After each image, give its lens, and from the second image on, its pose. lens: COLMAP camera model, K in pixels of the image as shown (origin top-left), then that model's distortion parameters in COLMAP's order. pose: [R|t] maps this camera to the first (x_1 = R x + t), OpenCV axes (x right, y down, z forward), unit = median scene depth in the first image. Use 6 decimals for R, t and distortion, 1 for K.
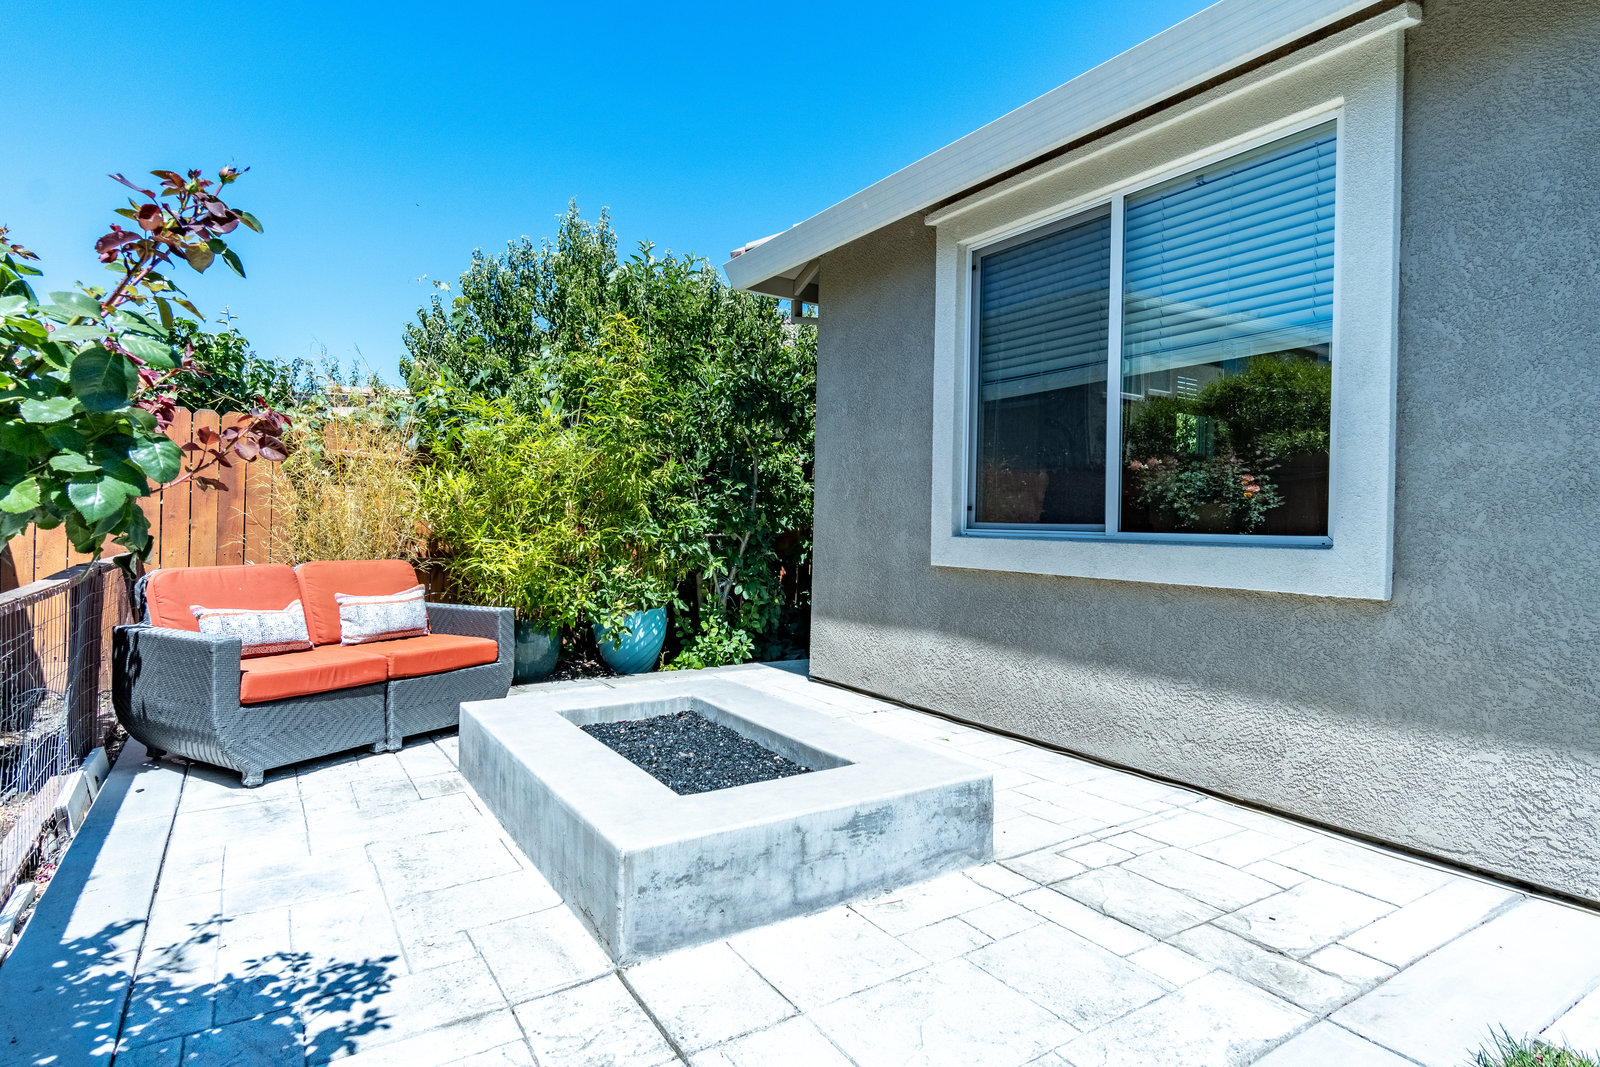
lens RADIAL K [[848.8, 0, 800.7], [0, 848.8, 527.2], [0, 0, 1]] dist [0.006813, -0.002108]
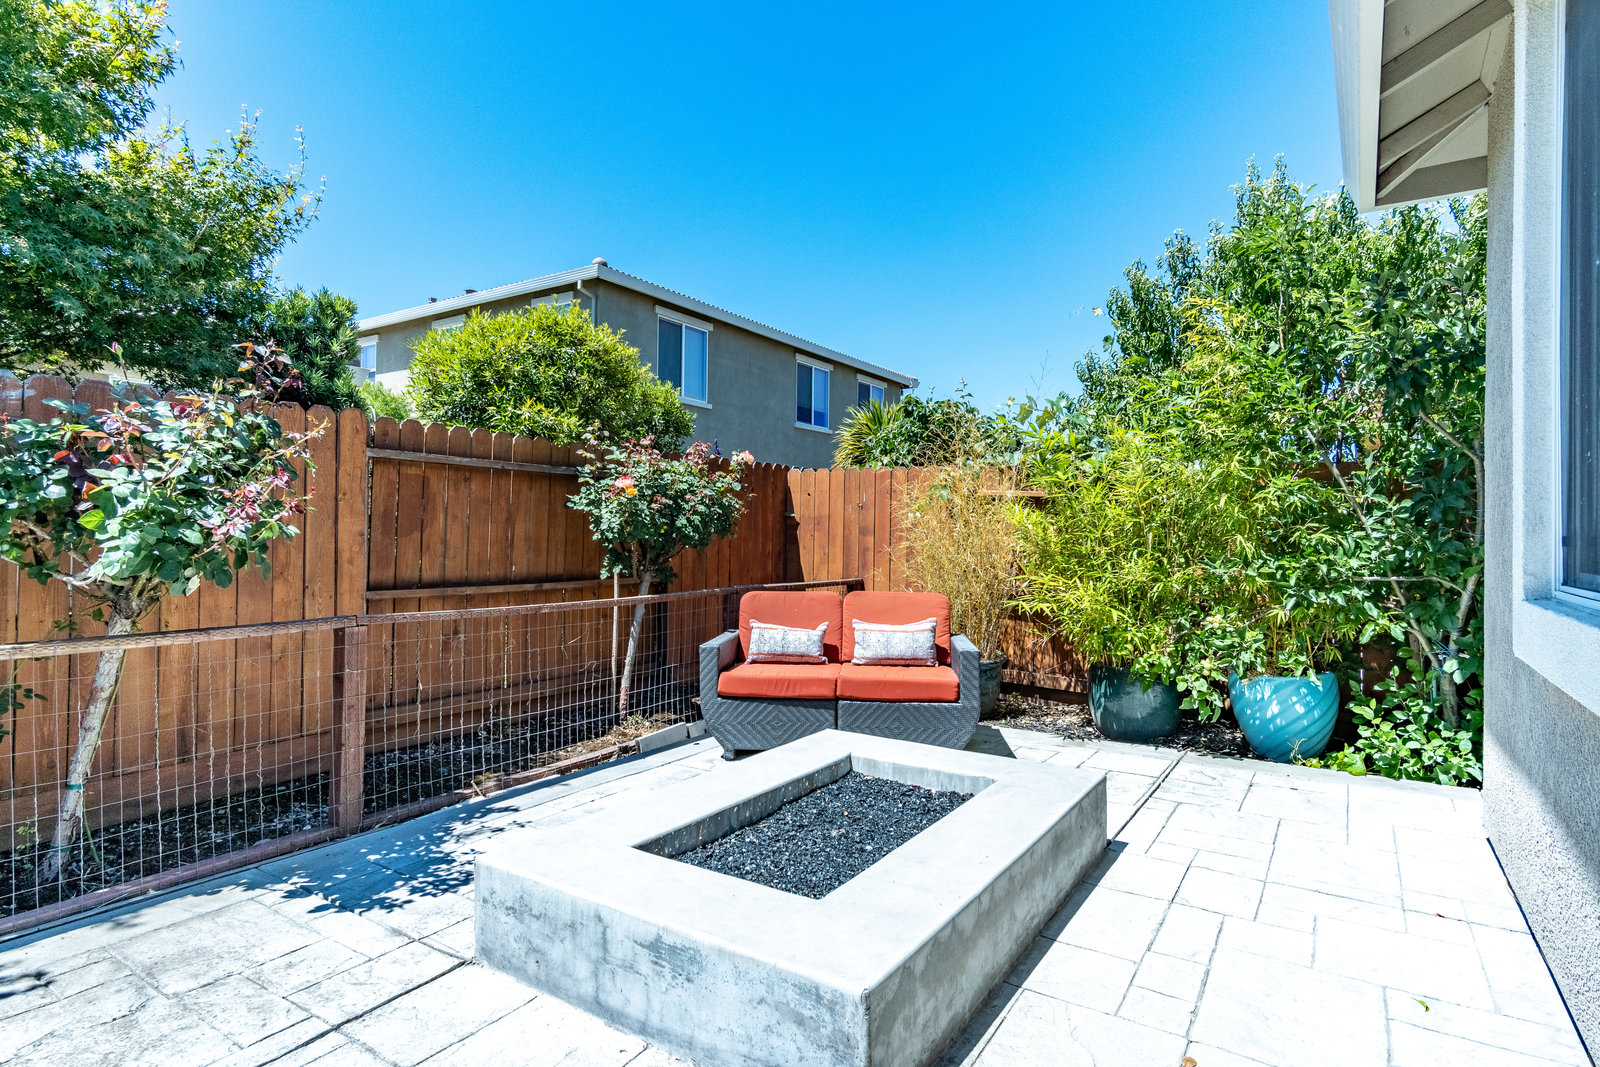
lens RADIAL K [[848.8, 0, 793.3], [0, 848.8, 536.6], [0, 0, 1]] dist [0.006813, -0.002108]
pose [[0.389065, -0.016071, -0.921070, 0.567132], [-0.005315, 0.999792, -0.019689, -0.014048], [0.921195, 0.012556, 0.388899, 0.534074]]
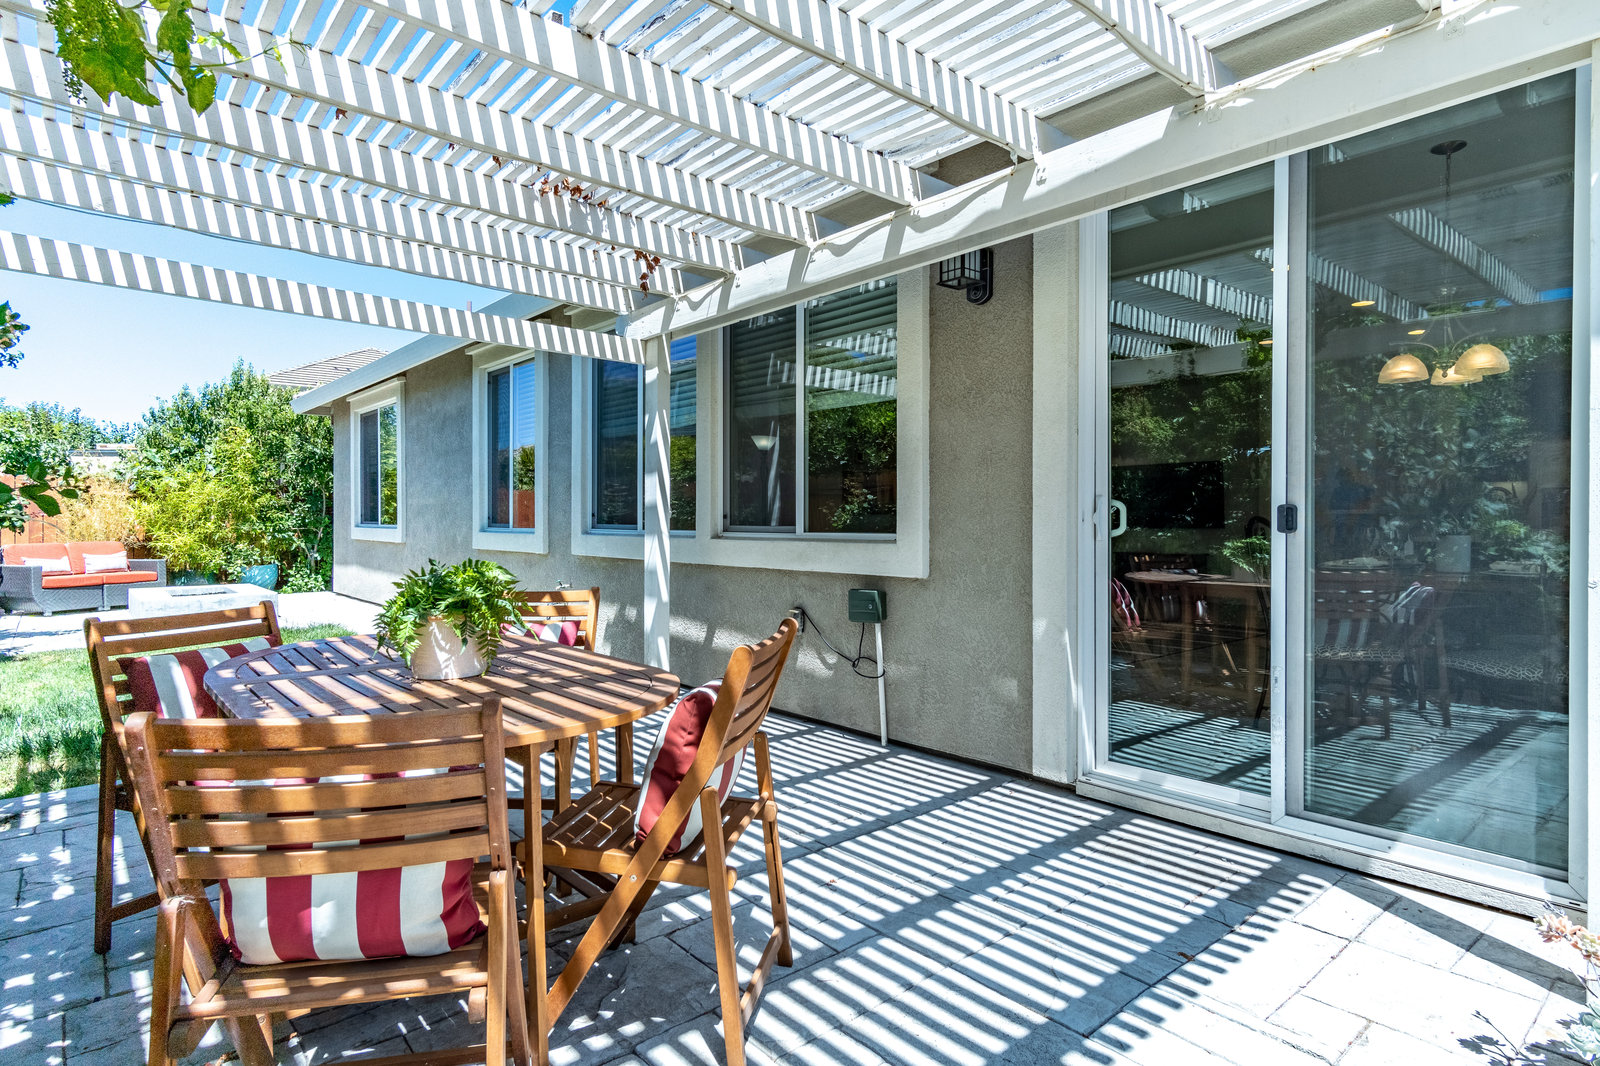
lens RADIAL K [[848.8, 0, 783.3], [0, 848.8, 530.8], [0, 0, 1]] dist [0.006813, -0.002108]
pose [[0.992238, -0.009799, 0.123969, 1.388059], [0.010391, 0.999938, -0.004126, 0.057328], [-0.123921, 0.005382, 0.992278, -2.044439]]
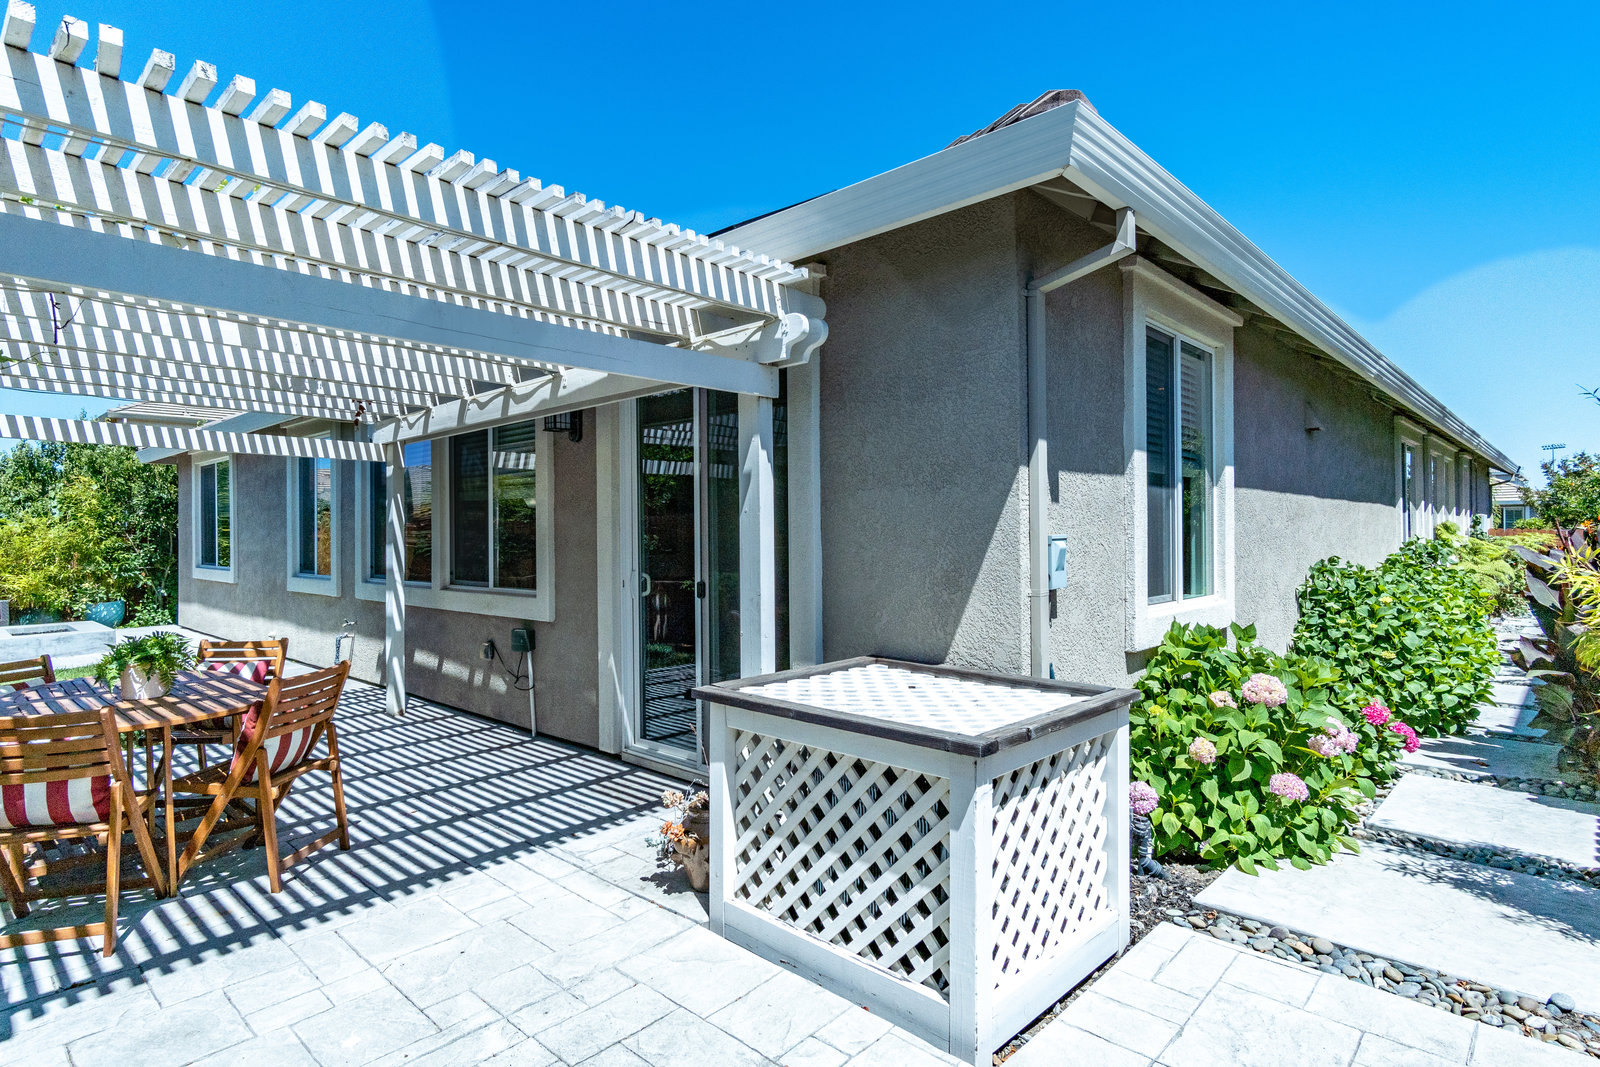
lens RADIAL K [[848.8, 0, 807.2], [0, 848.8, 528.2], [0, 0, 1]] dist [0.006813, -0.002108]
pose [[0.971812, -0.017412, 0.235114, 1.823697], [0.022354, 0.999581, -0.018372, -0.026739], [-0.234695, 0.023110, 0.971794, -2.716010]]
